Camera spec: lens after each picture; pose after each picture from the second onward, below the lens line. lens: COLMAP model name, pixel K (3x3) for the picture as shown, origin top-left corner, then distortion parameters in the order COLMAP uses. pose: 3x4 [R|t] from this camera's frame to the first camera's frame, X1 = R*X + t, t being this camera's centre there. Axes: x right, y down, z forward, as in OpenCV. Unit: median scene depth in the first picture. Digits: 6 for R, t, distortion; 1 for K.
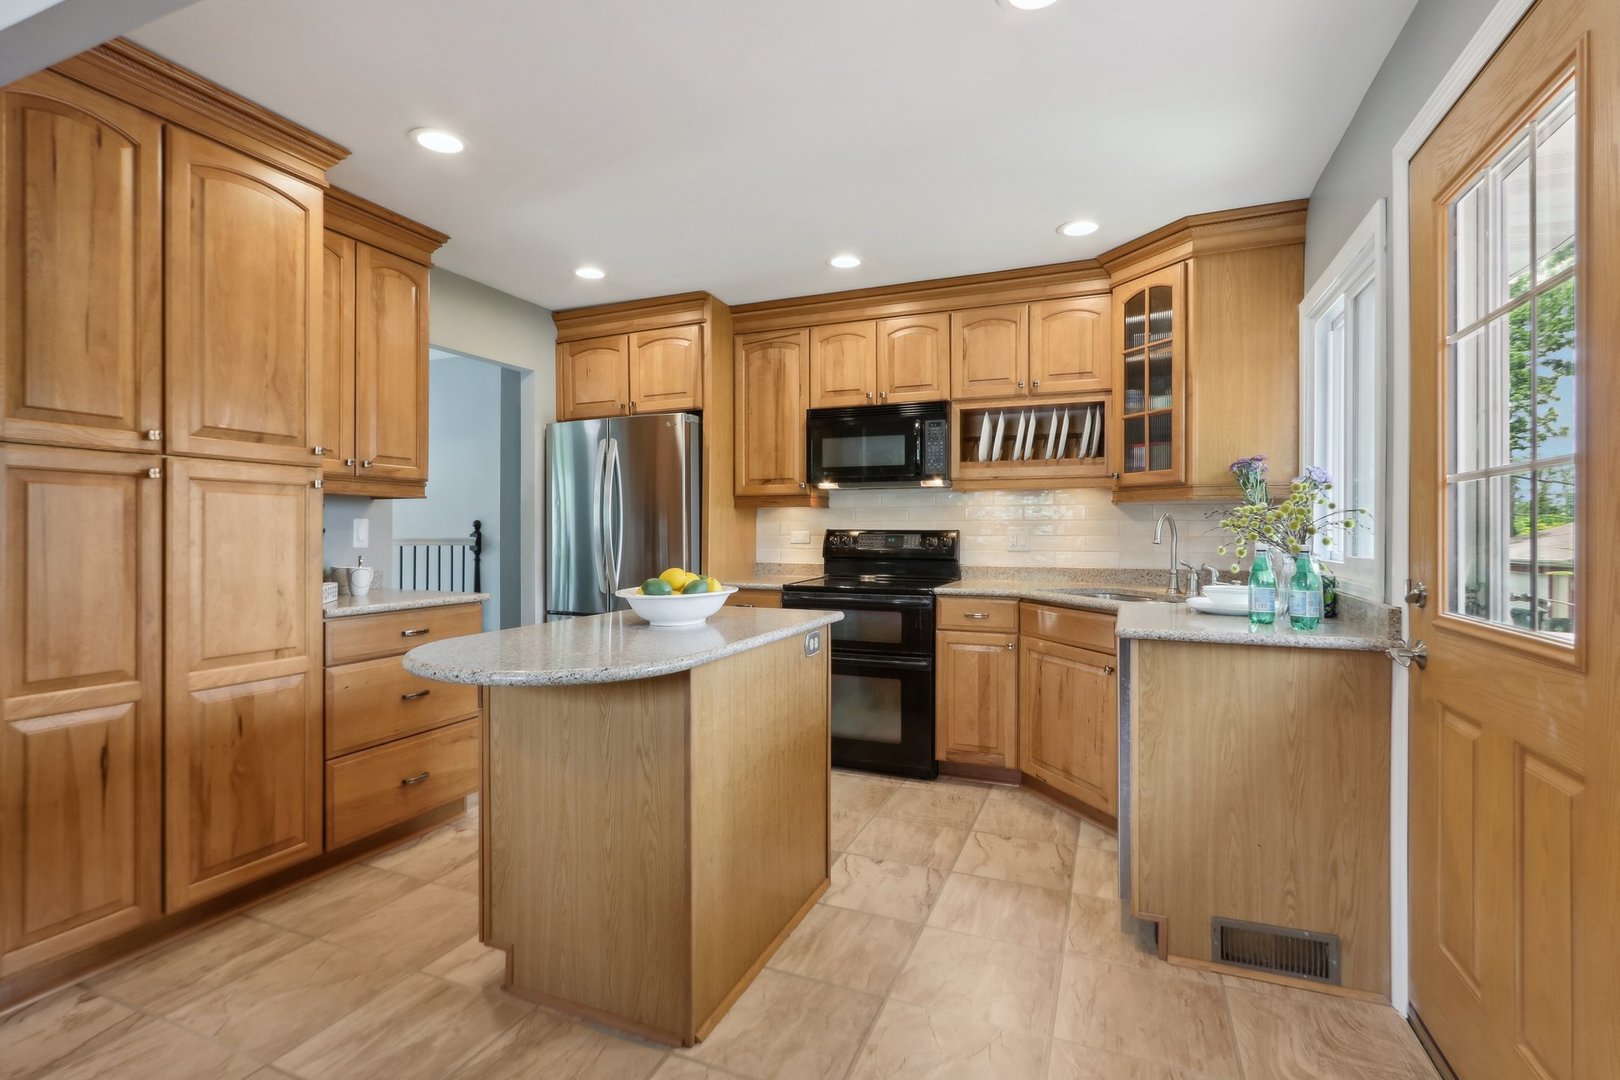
lens RADIAL K [[774.7, 0, 763.7], [0, 774.7, 540.5], [0, 0, 1]] dist [-0.005113, -0.000019]
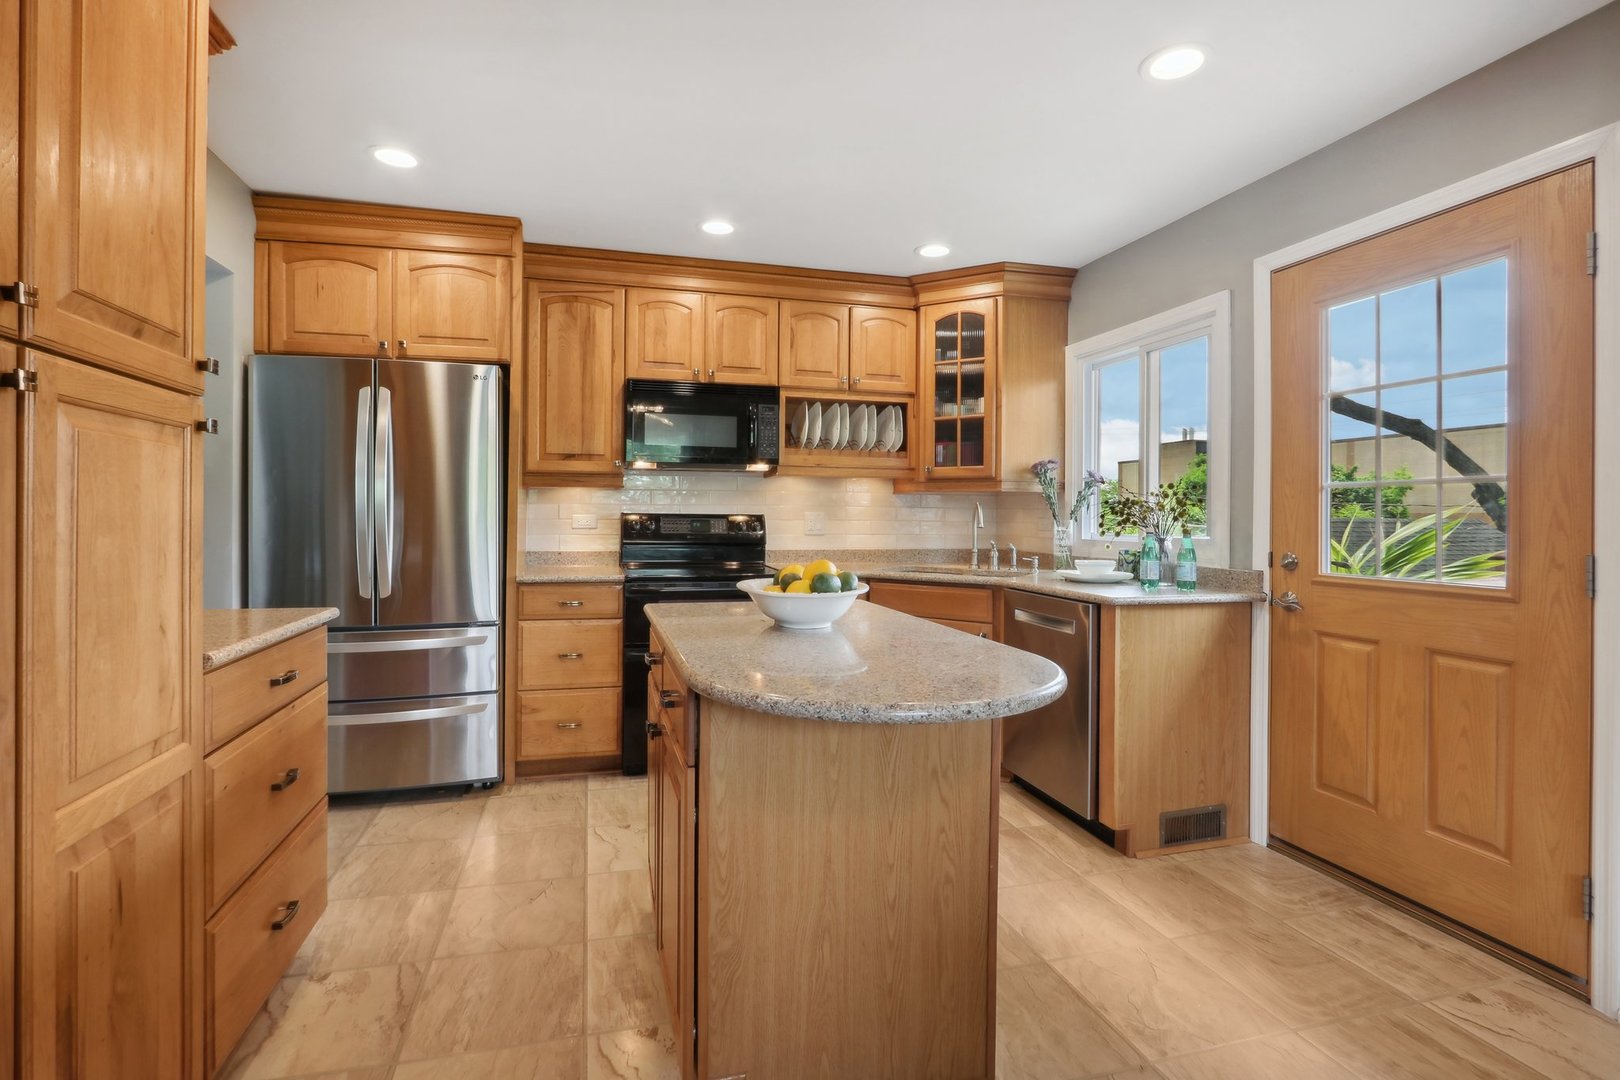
lens RADIAL K [[774.9, 0, 784.6], [0, 774.9, 524.6], [0, 0, 1]] dist [-0.016411, -0.000168]
pose [[0.776833, -0.002046, 0.629703, -0.493341], [0.001190, 0.999998, 0.001782, -0.003174], [-0.629705, -0.000635, 0.776834, 0.262138]]
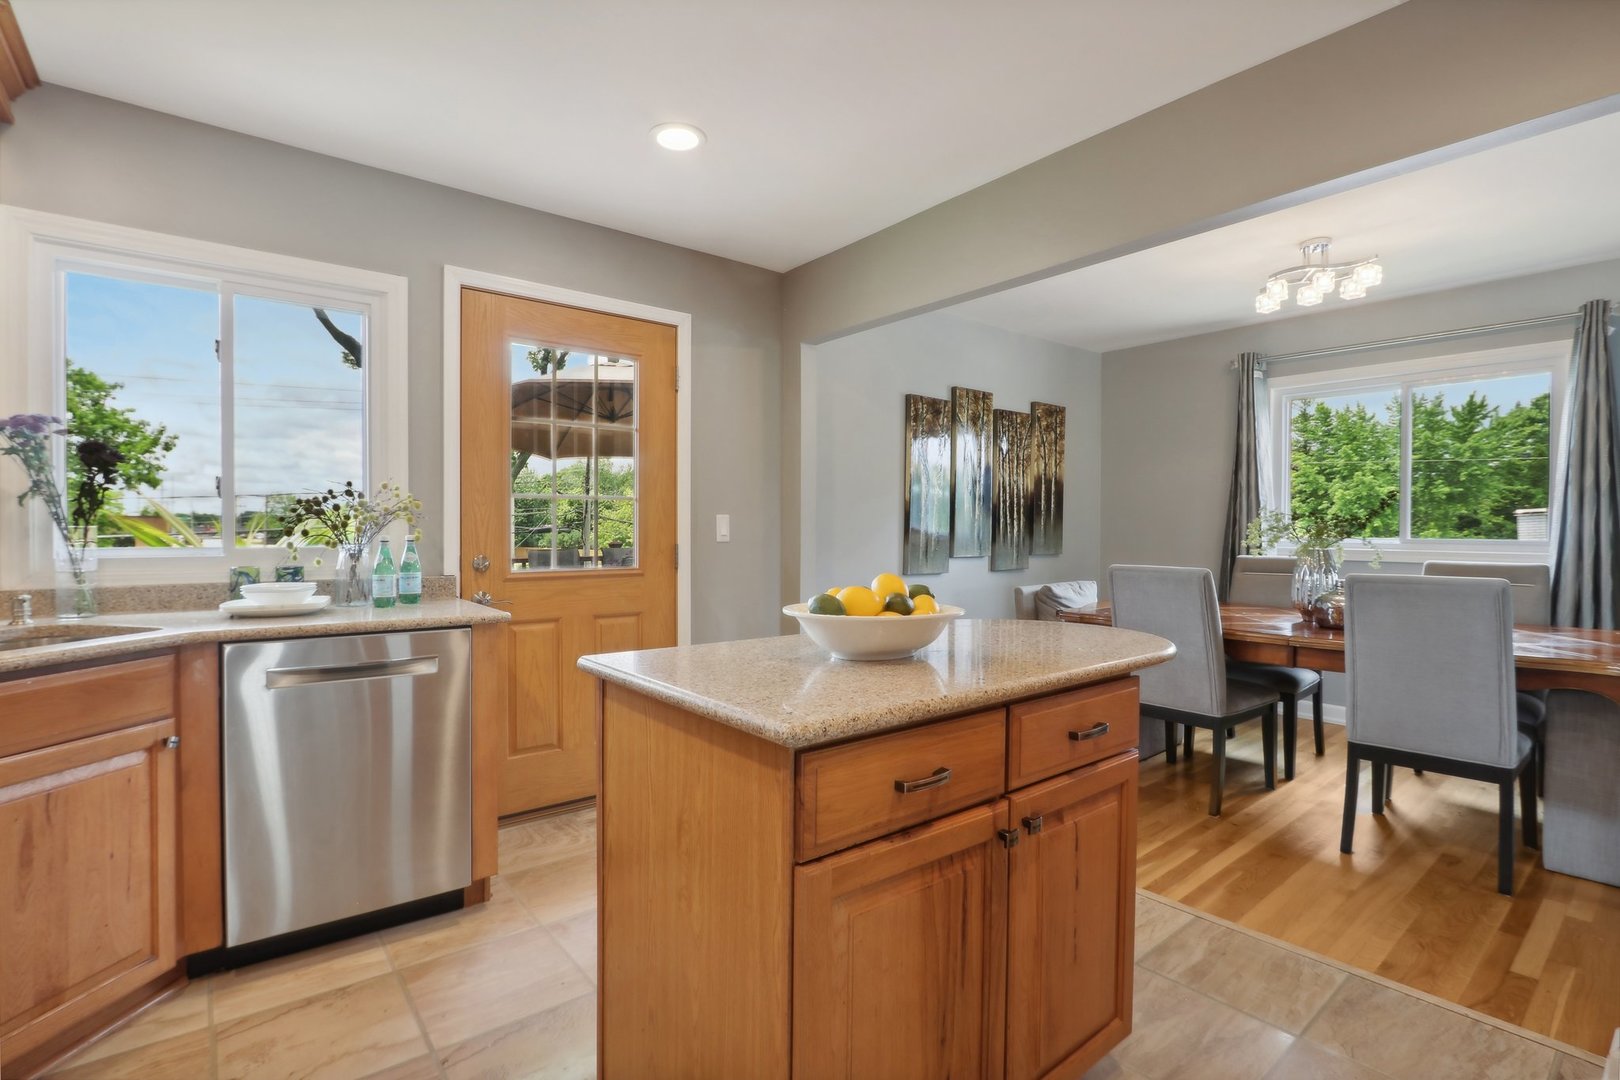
lens RADIAL K [[767.7, 0, 810.0], [0, 767.7, 540.0], [0, 0, 1]] dist [-0.018646, -0.000337]
pose [[-0.901431, -0.016071, 0.432624, -0.272306], [-0.002437, 0.999483, 0.032050, -0.019334], [-0.432916, 0.027837, -0.901004, 1.240573]]
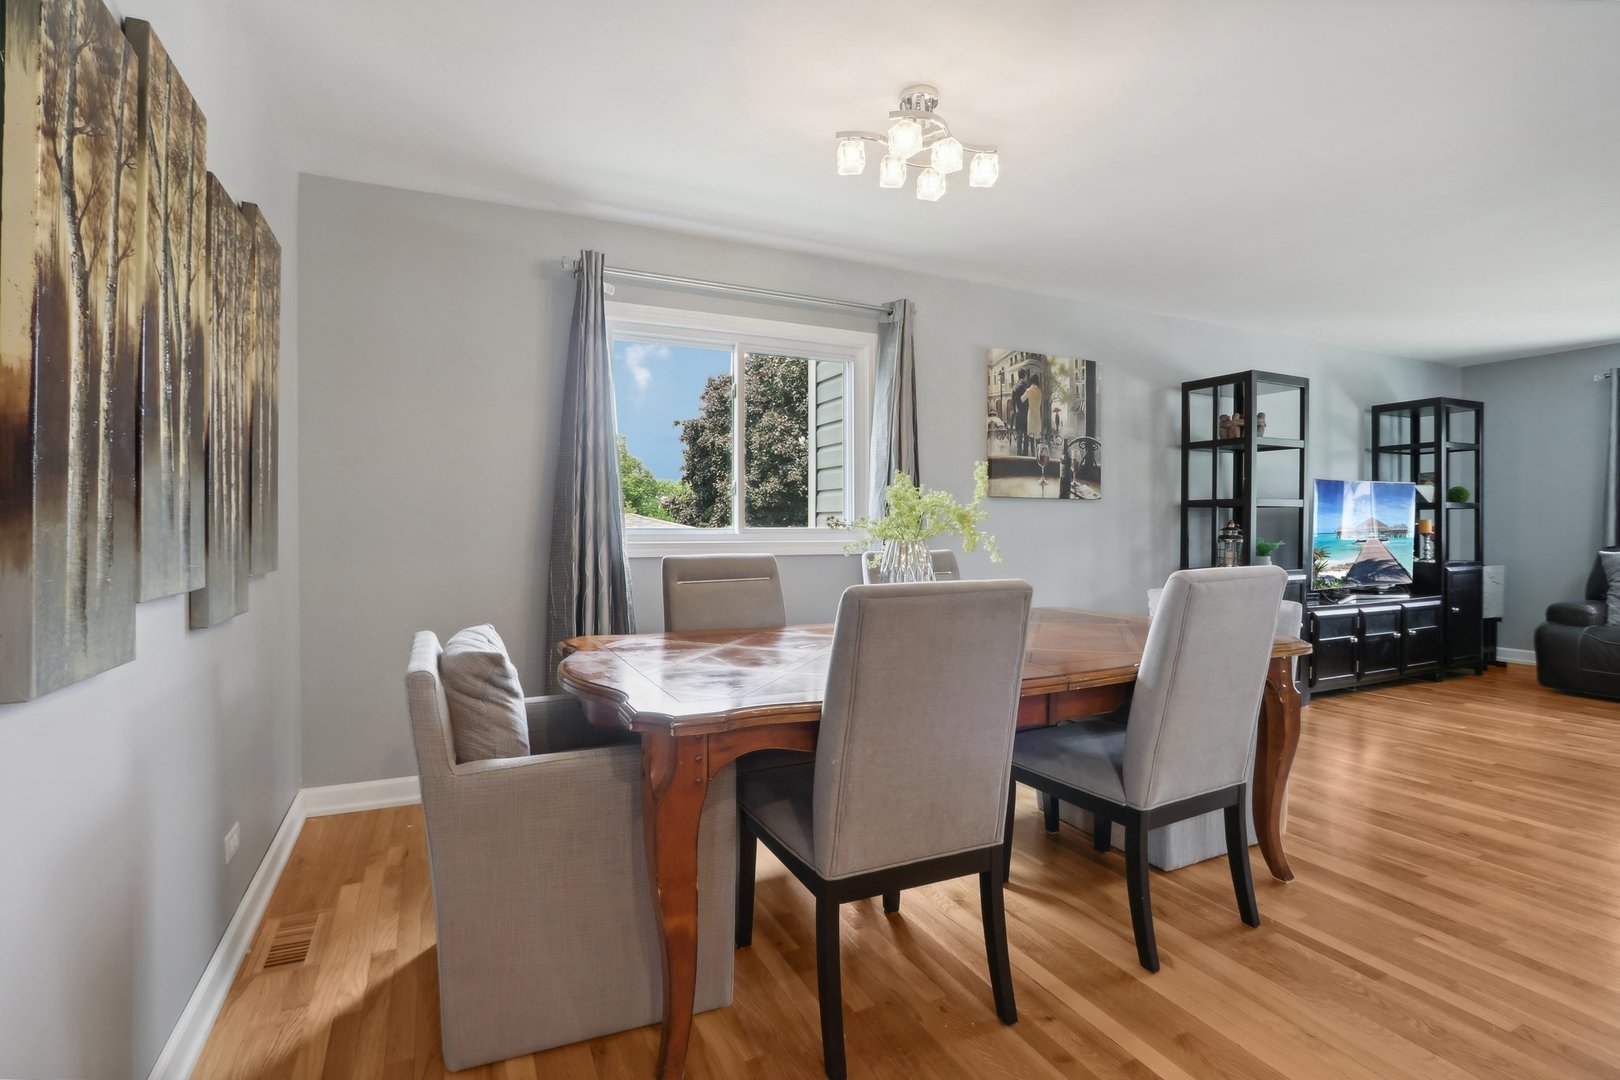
lens RADIAL K [[765.8, 0, 816.5], [0, 765.8, 518.7], [0, 0, 1]] dist [-0.018749, -0.000492]
pose [[-0.639595, -0.008708, -0.768663, 0.201357], [-0.010262, 0.999943, -0.002789, 0.010698], [0.768643, 0.006104, -0.639648, 0.341822]]
